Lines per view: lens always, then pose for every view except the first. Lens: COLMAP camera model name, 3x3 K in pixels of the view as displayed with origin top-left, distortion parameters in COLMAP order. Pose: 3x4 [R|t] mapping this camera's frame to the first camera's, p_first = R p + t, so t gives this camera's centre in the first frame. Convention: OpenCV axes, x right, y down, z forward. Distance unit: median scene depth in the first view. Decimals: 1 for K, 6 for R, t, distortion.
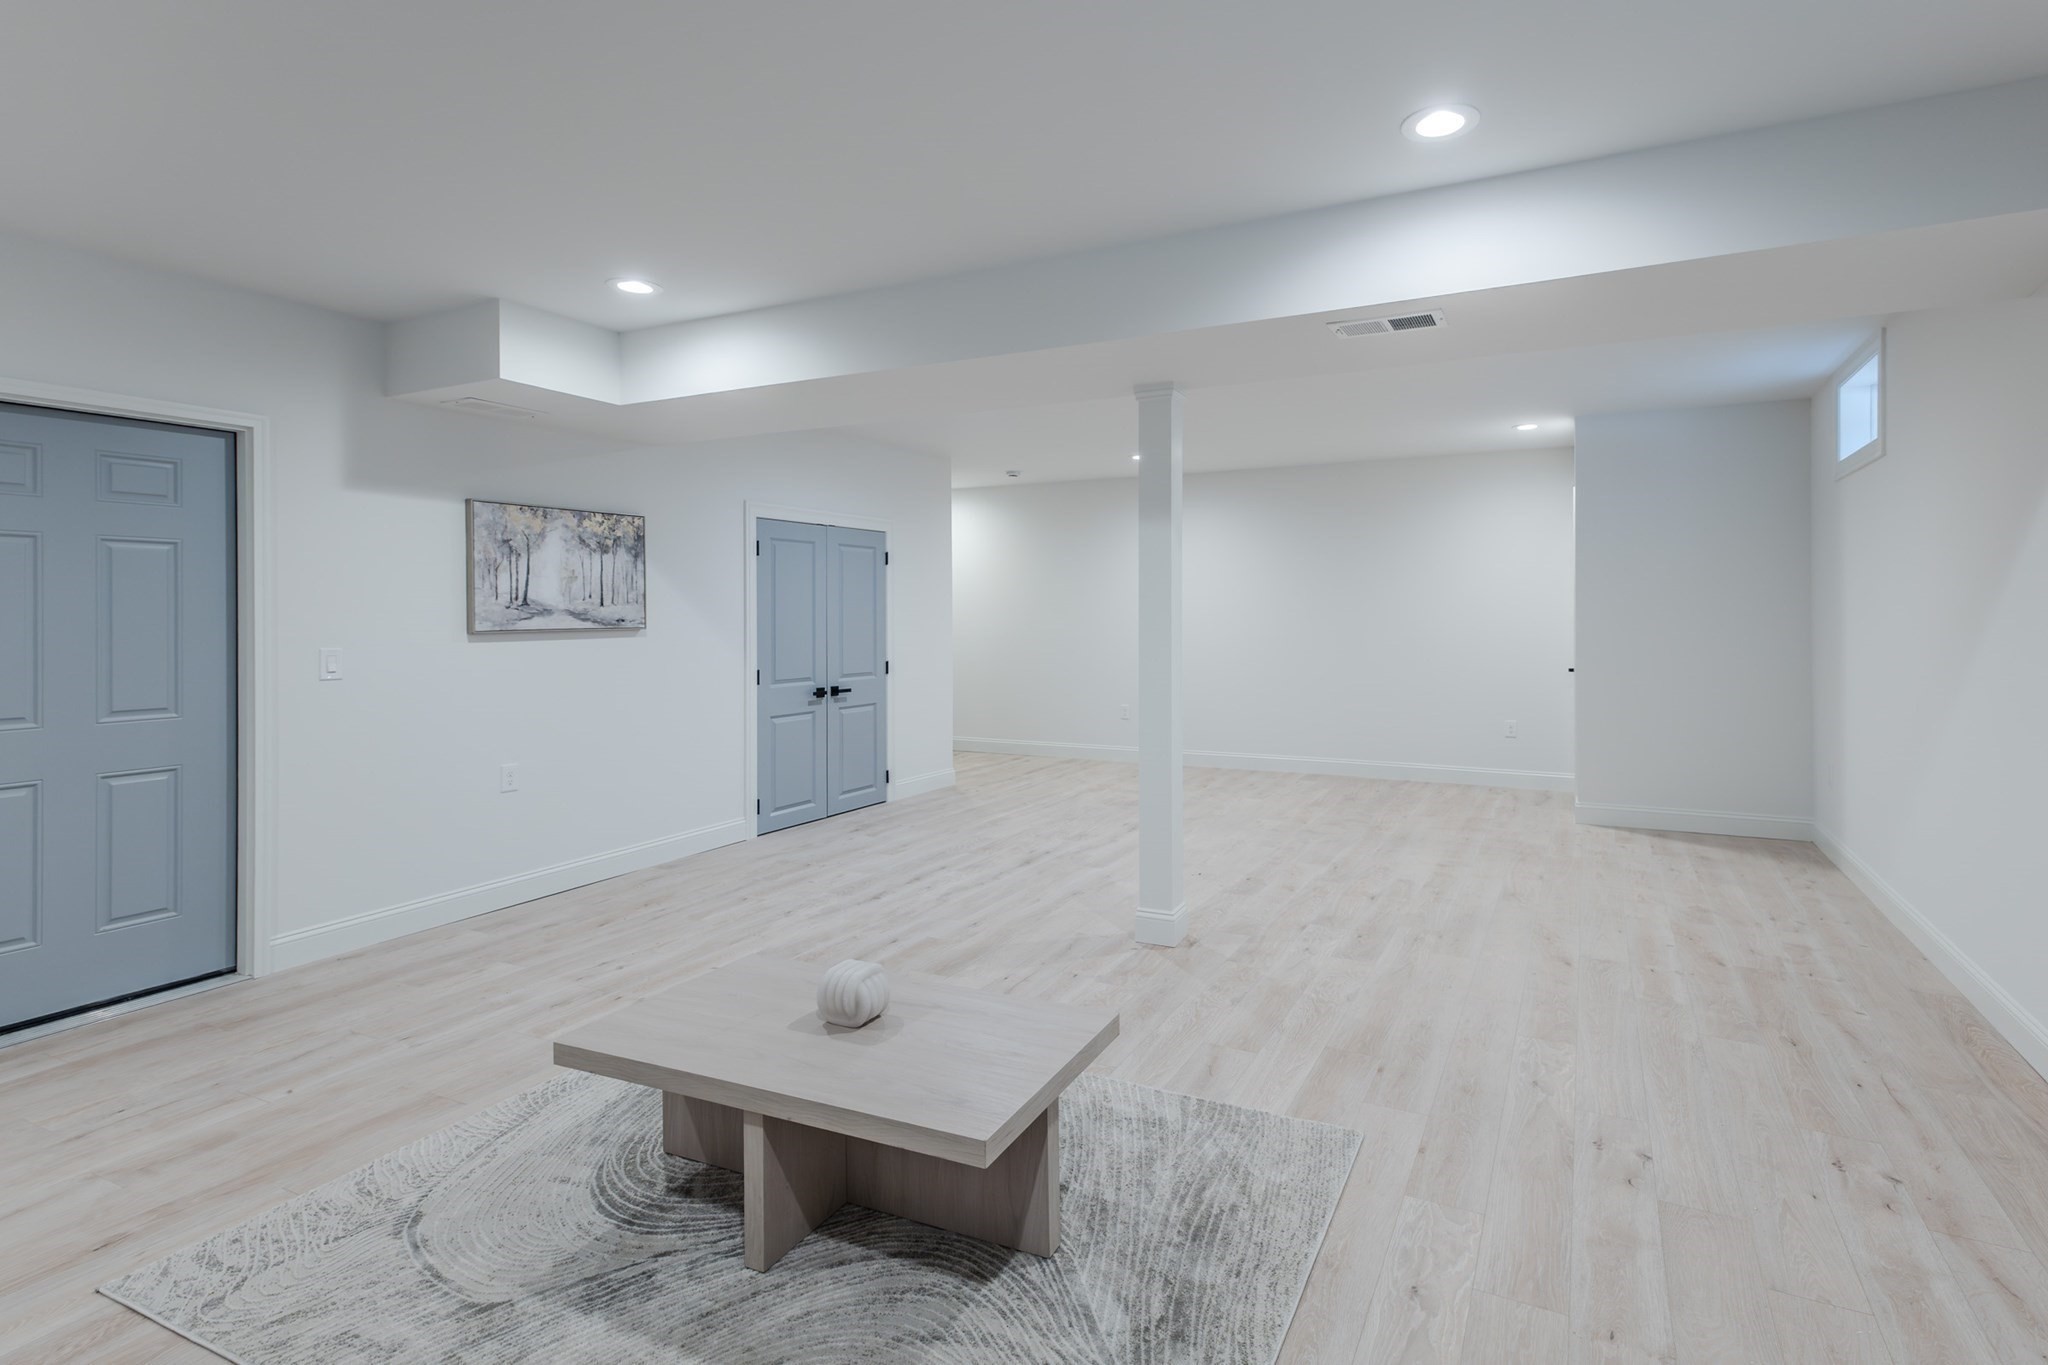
lens RADIAL K [[1069.2, 0, 1026.2], [0, 1069.2, 608.7], [0, 0, 1]] dist [0.001137, 0.000233]
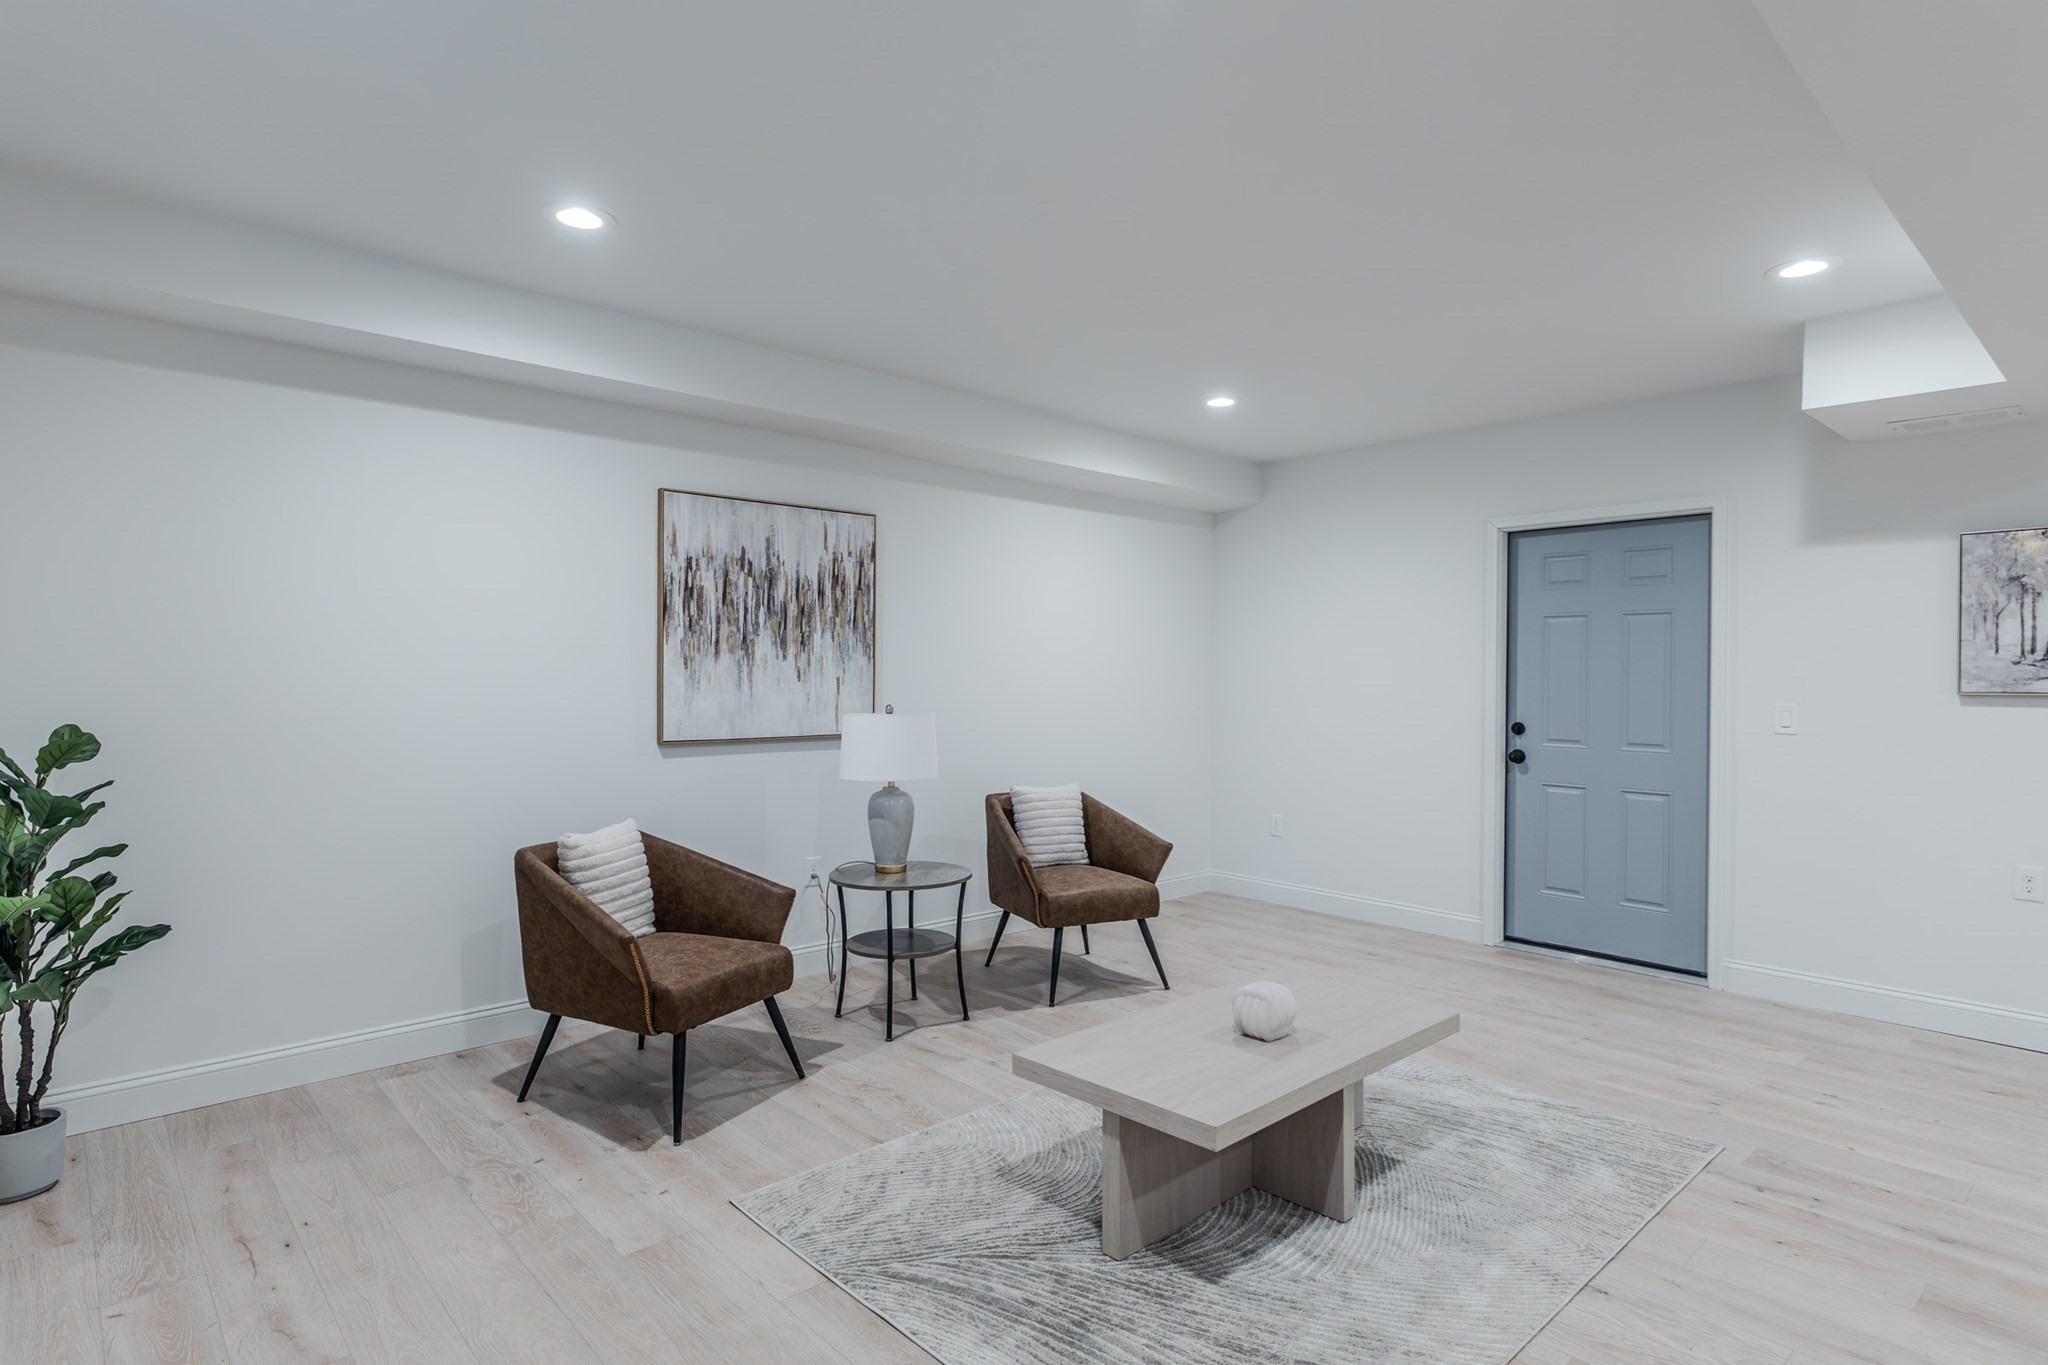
lens RADIAL K [[1051.5, 0, 1024.0], [0, 1051.5, 682.5], [0, 0, 1]] dist [0.000651, 0.000321]
pose [[-0.370735, 0.013960, -0.928634, 0.504744], [0.002488, 0.999898, 0.014038, 0.000315], [0.928735, 0.002894, -0.370732, 0.623768]]
